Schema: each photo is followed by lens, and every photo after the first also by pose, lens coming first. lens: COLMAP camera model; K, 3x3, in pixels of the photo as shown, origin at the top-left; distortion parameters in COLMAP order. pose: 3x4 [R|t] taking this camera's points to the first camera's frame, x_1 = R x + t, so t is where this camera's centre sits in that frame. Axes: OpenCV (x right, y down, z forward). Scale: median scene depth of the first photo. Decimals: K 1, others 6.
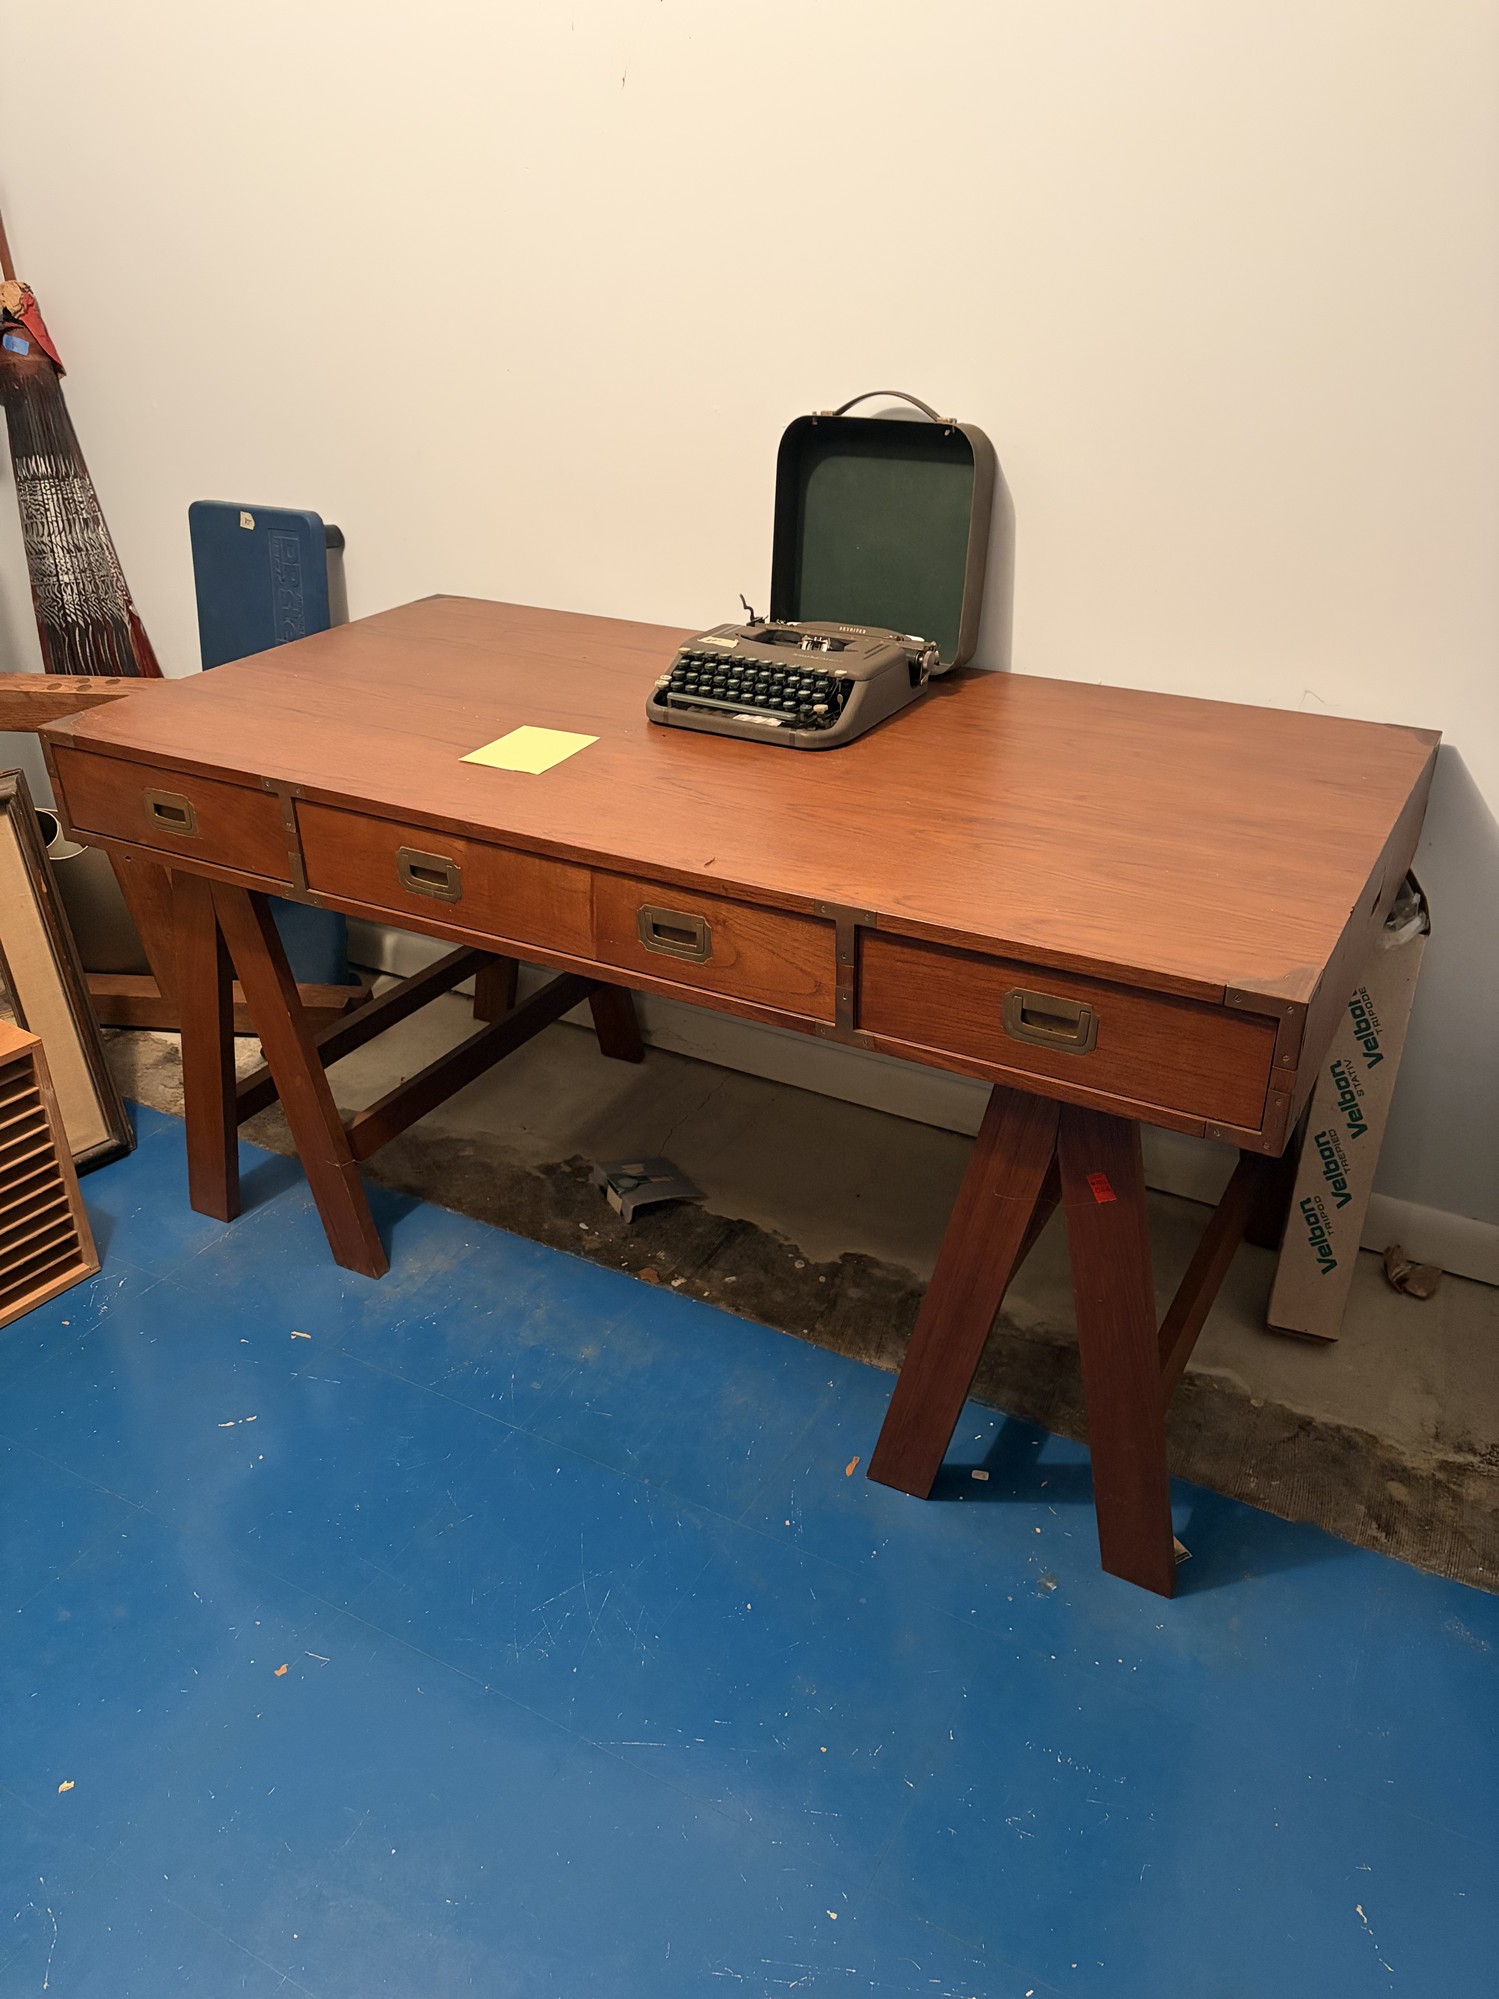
lens RADIAL K [[1486.5, 0, 749.5], [0, 1486.5, 999.5], [0, 0, 1]] dist [0.063688, -0.084254]
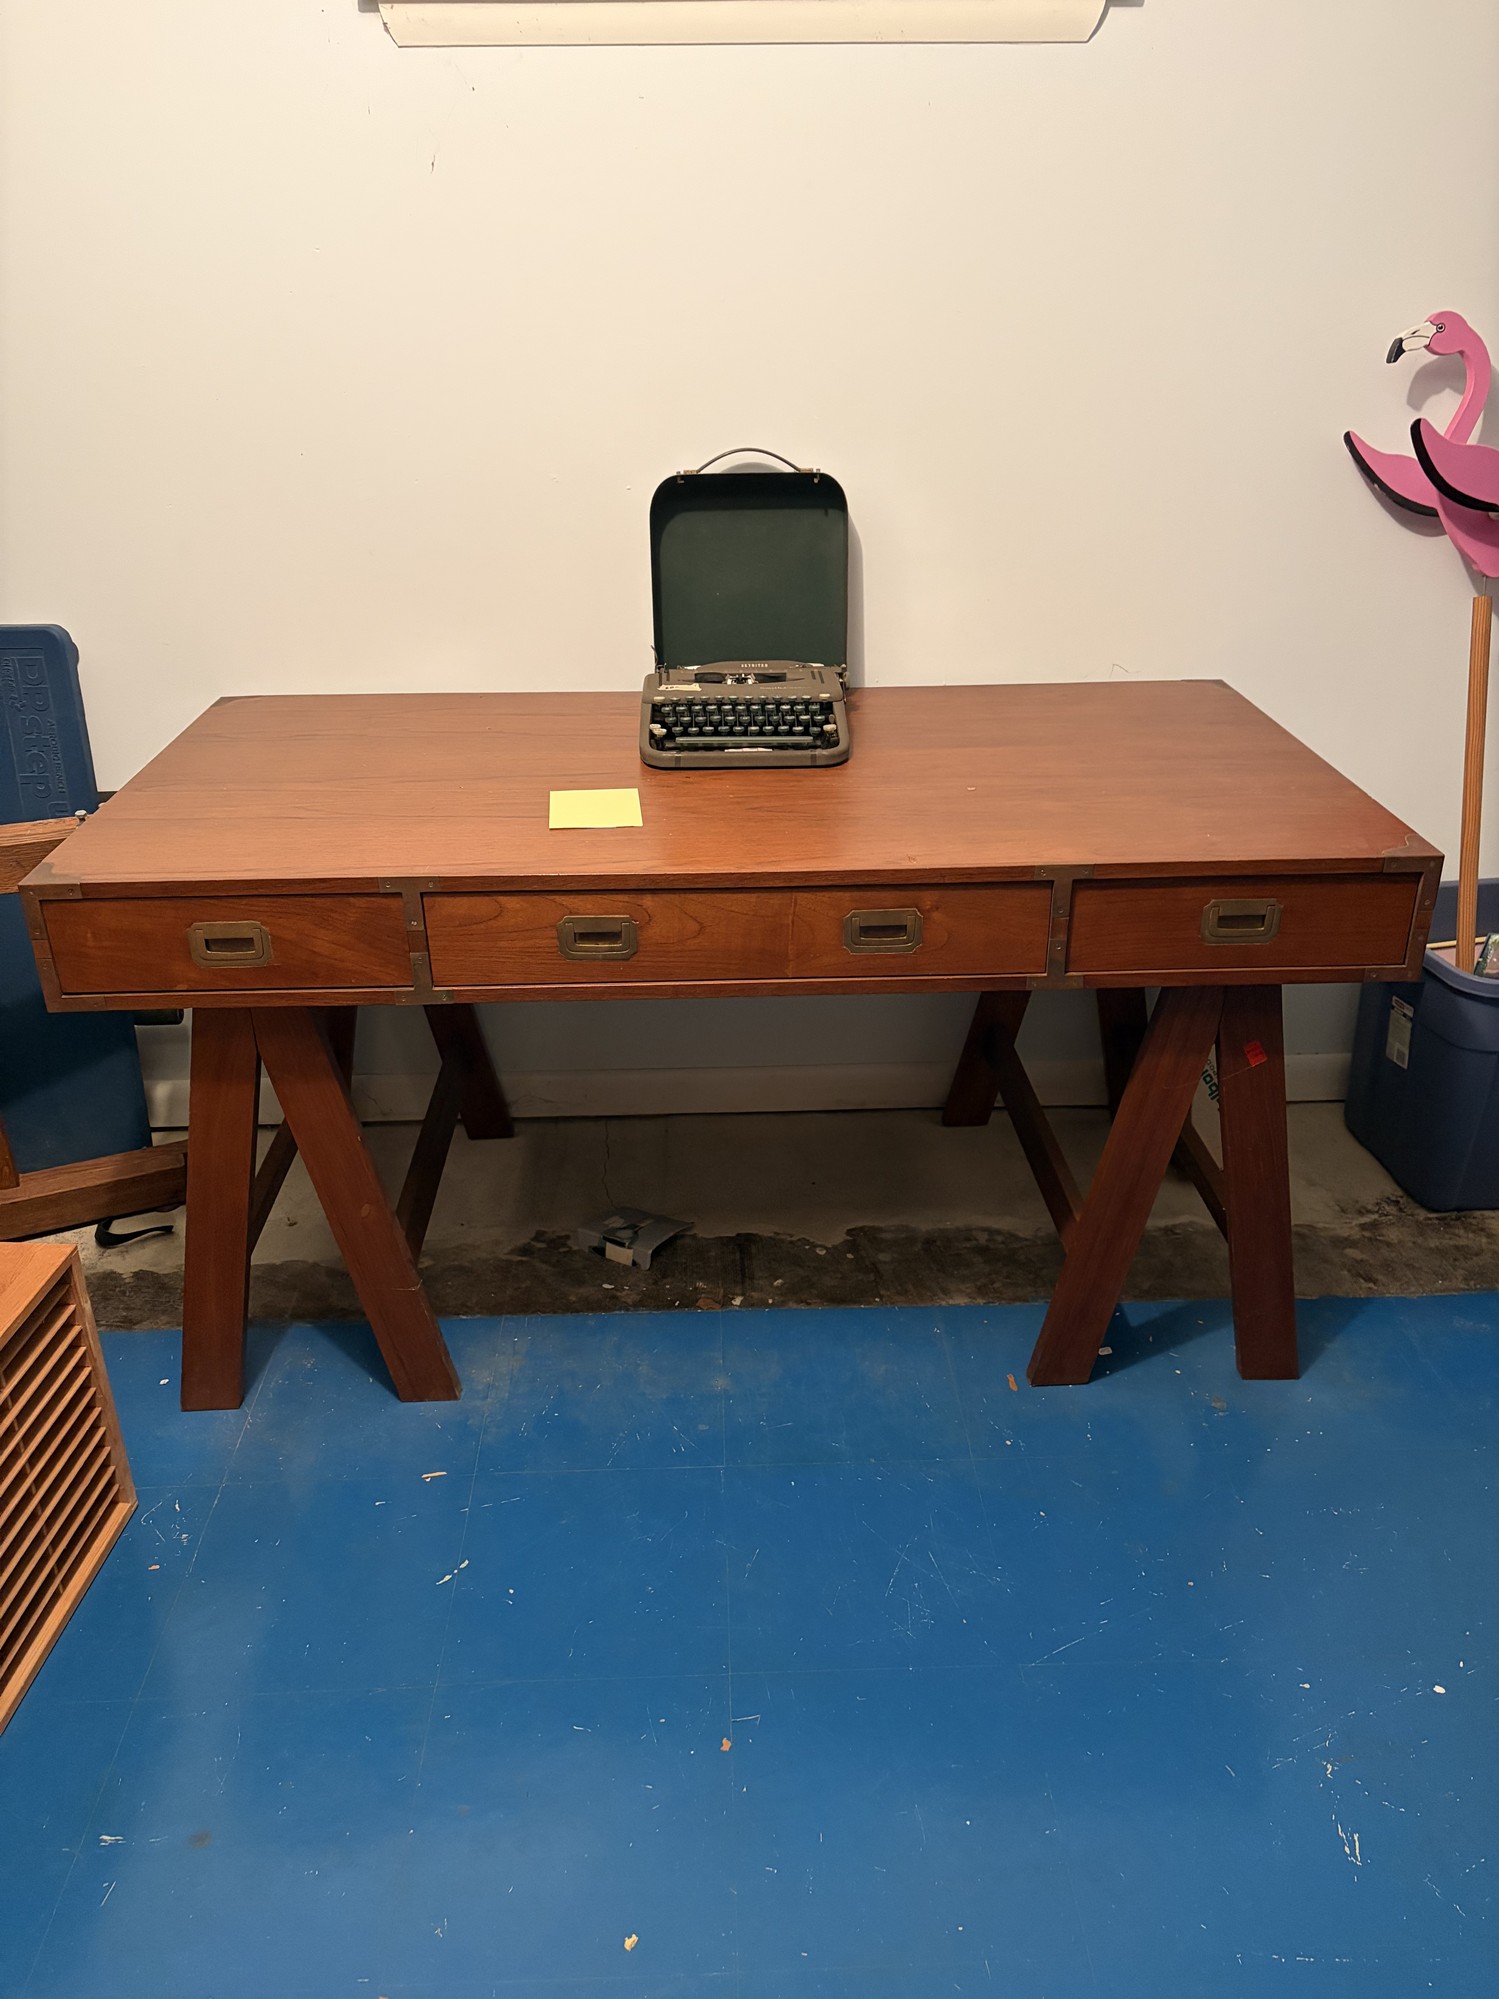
lens RADIAL K [[1486.9, 0, 758.9], [0, 1486.9, 1007.5], [0, 0, 1]] dist [0.070229, -0.099675]
pose [[0.857207, -0.225471, 0.462990, -0.492356], [0.244773, 0.969396, 0.018897, -0.025028], [-0.453081, 0.097129, 0.886162, 0.057272]]
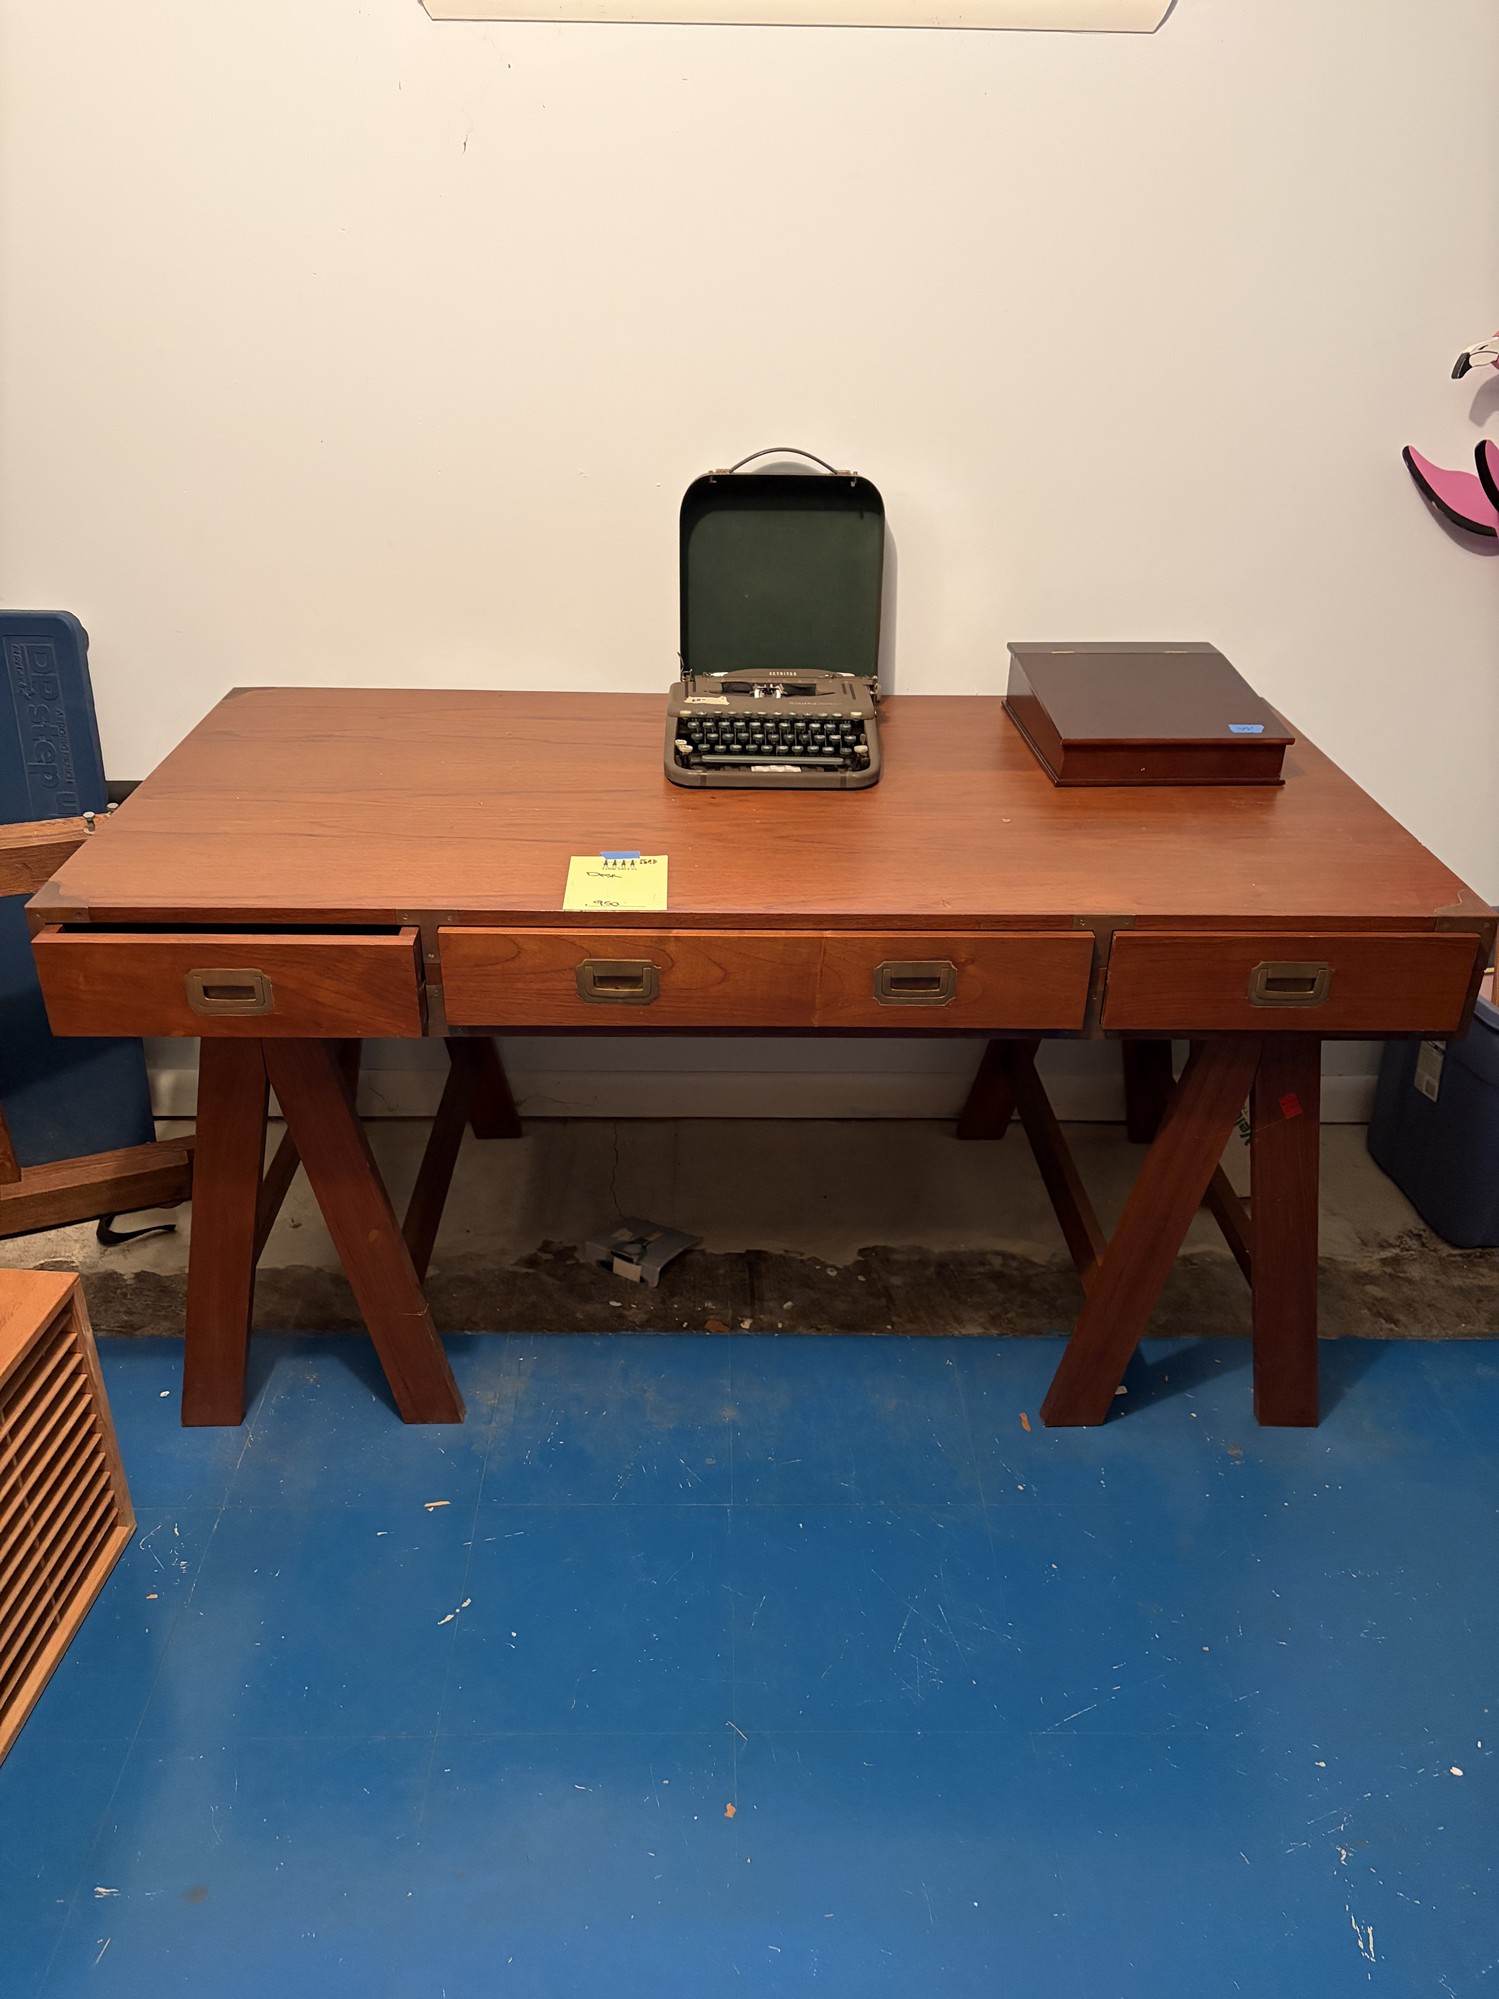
lens RADIAL K [[1486.5, 0, 749.5], [0, 1486.5, 999.5], [0, 0, 1]] dist [0.063688, -0.084254]
pose [[0.866165, -0.215915, 0.450709, -0.480579], [0.216660, 0.974931, 0.050674, -0.081445], [-0.450352, 0.053759, 0.891231, 0.081996]]
